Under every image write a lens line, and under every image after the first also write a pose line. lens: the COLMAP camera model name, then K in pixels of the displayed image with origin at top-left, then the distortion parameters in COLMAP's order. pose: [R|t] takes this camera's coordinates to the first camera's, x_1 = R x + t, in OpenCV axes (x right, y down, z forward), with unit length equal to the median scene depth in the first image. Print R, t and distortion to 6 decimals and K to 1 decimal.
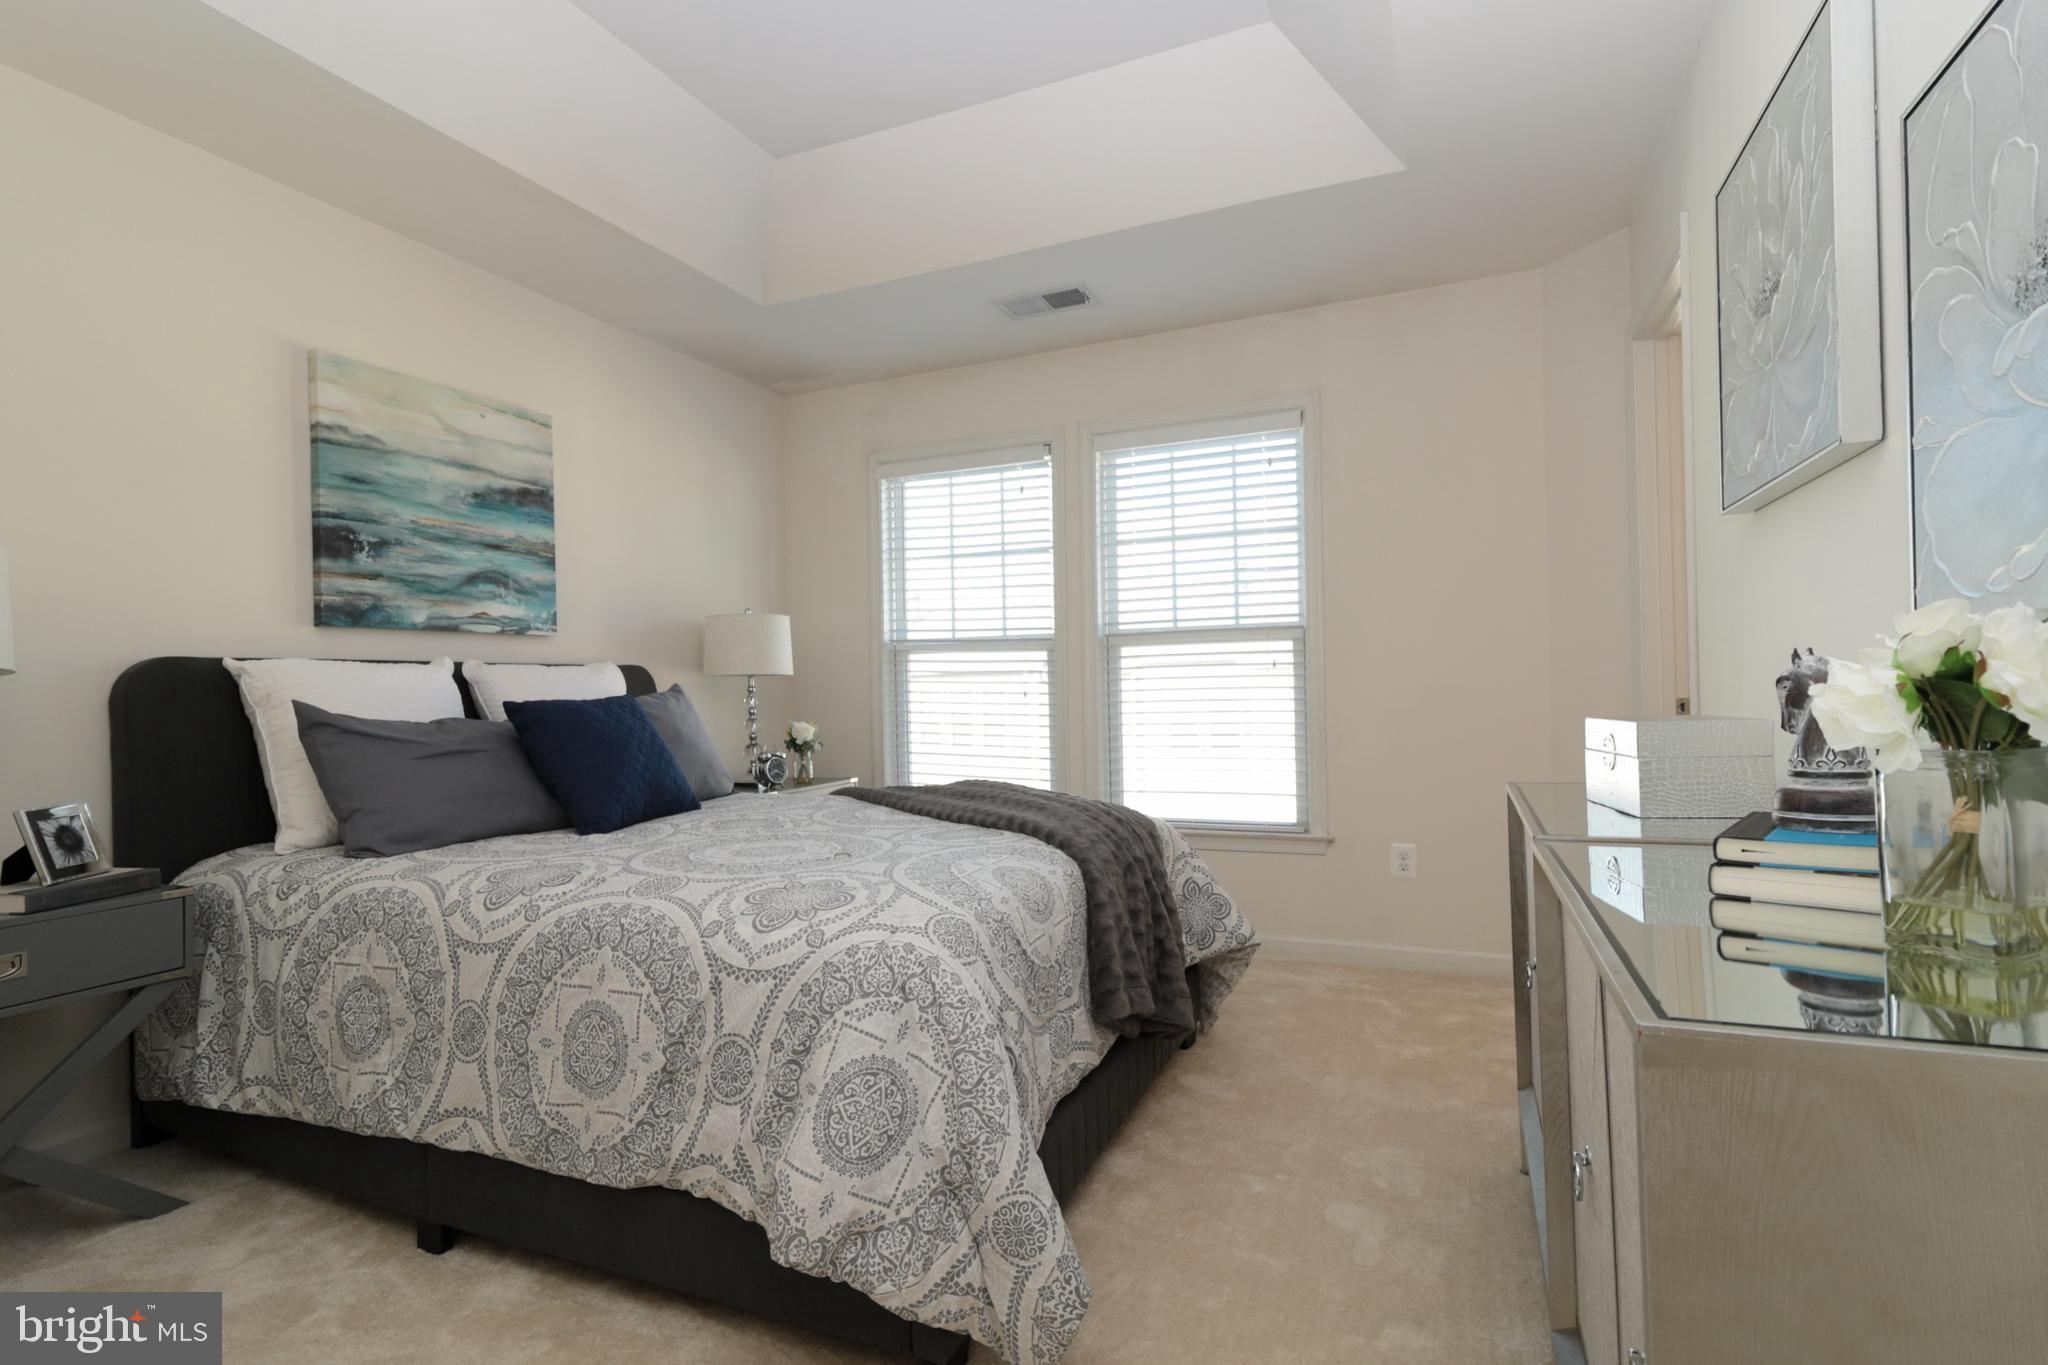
lens RADIAL K [[950.8, 0, 1024.5], [0, 950.8, 687.4], [0, 0, 1]] dist [0.001219, 0.000343]
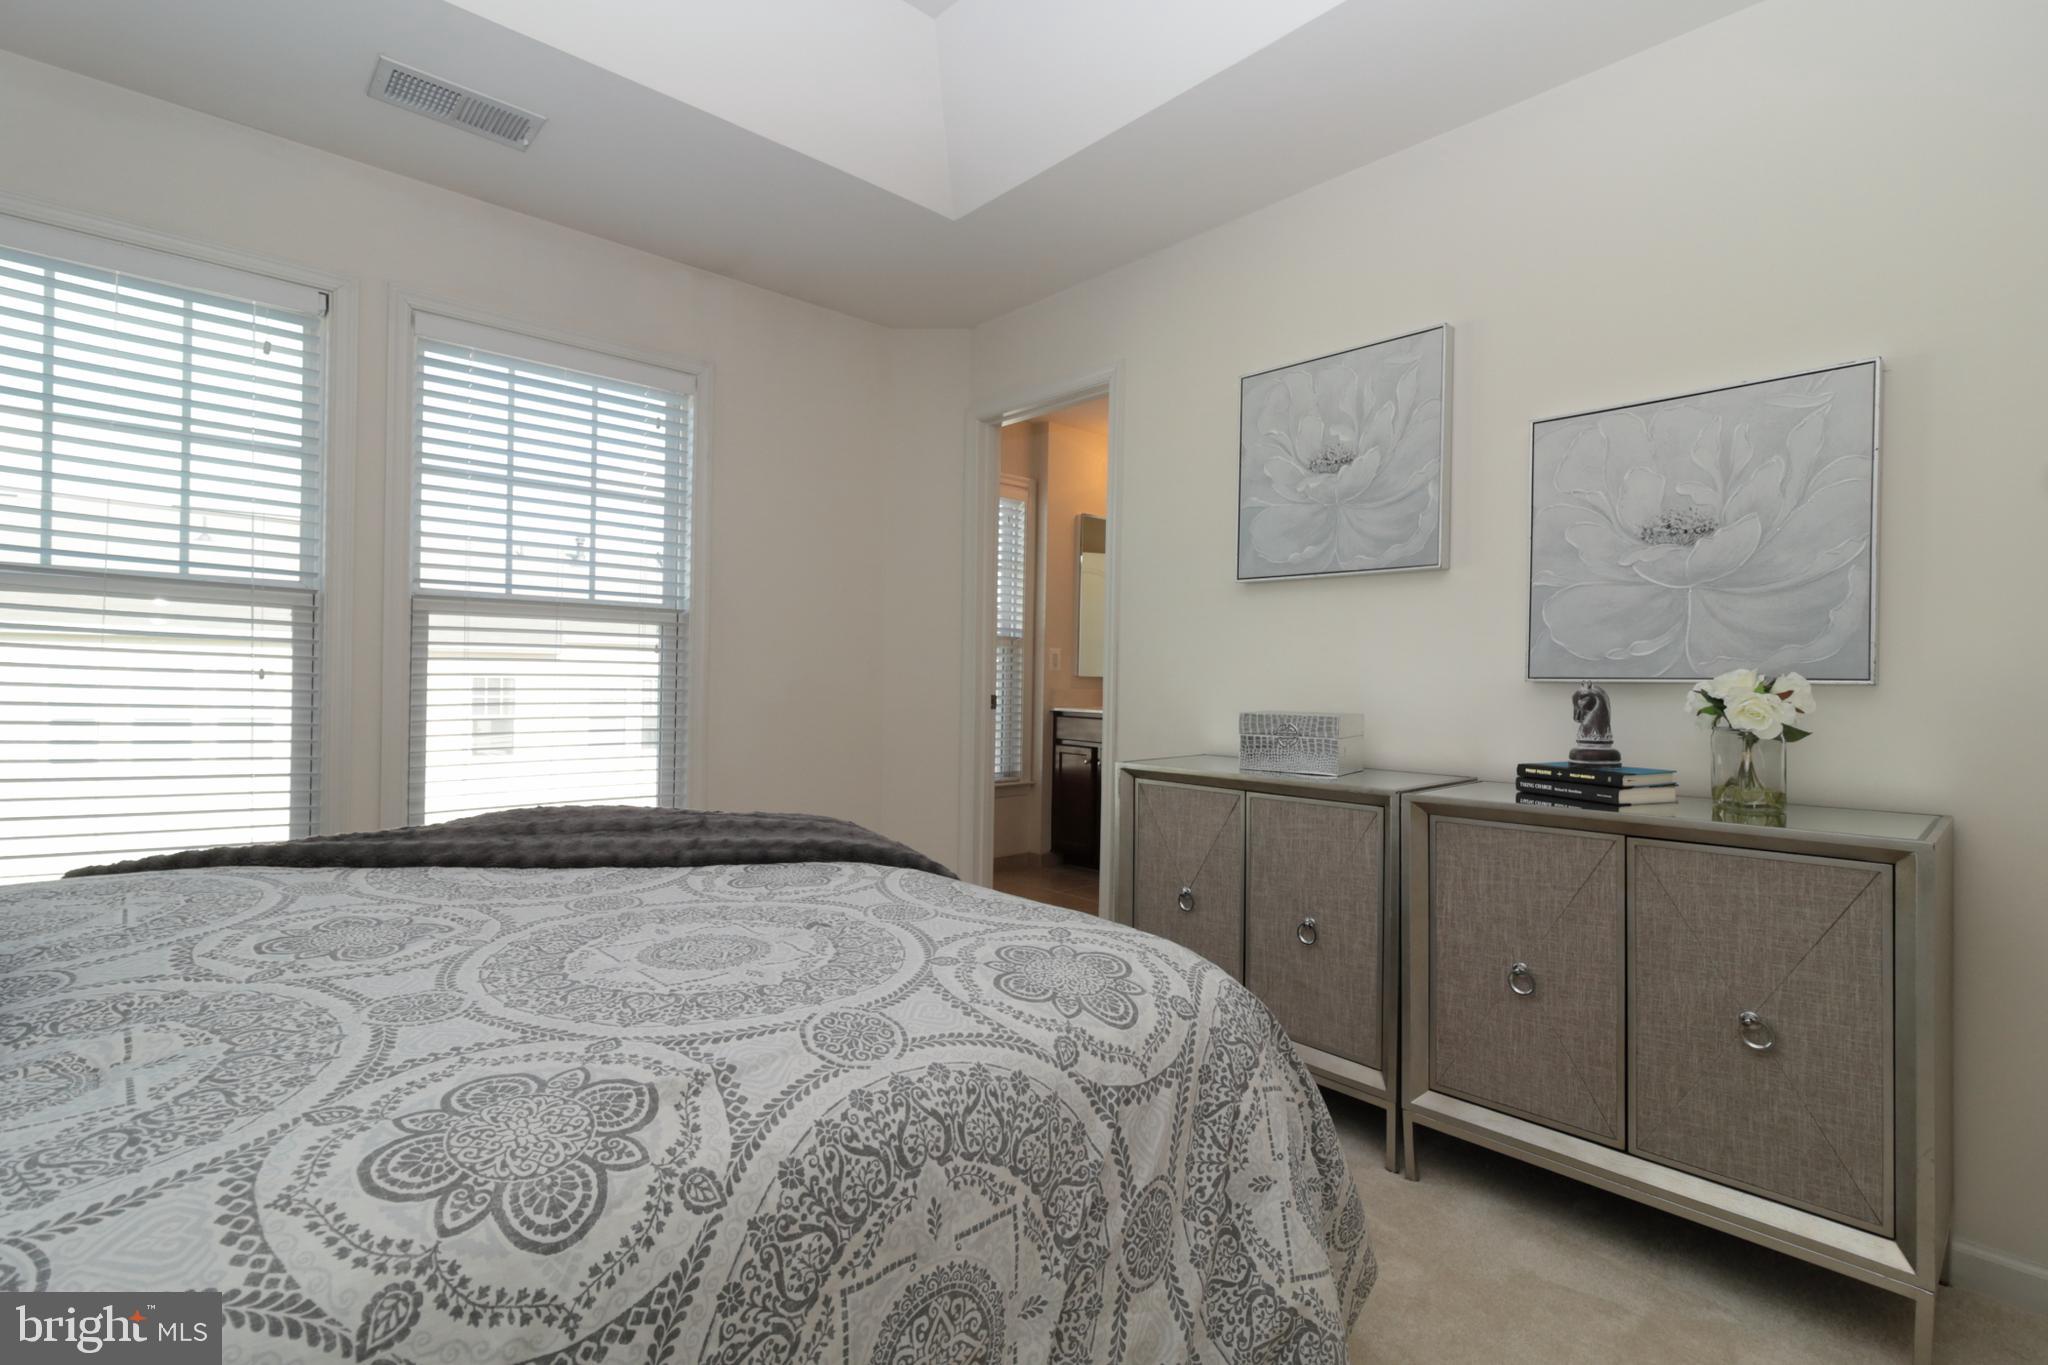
lens RADIAL K [[925.7, 0, 1024.1], [0, 925.7, 682.8], [0, 0, 1]] dist [-0.001983, -0.000152]
pose [[0.425276, 0.021809, 0.904801, -0.390702], [-0.029484, 0.999513, -0.010233, 0.005472], [-0.904583, -0.022325, 0.425712, 0.328088]]
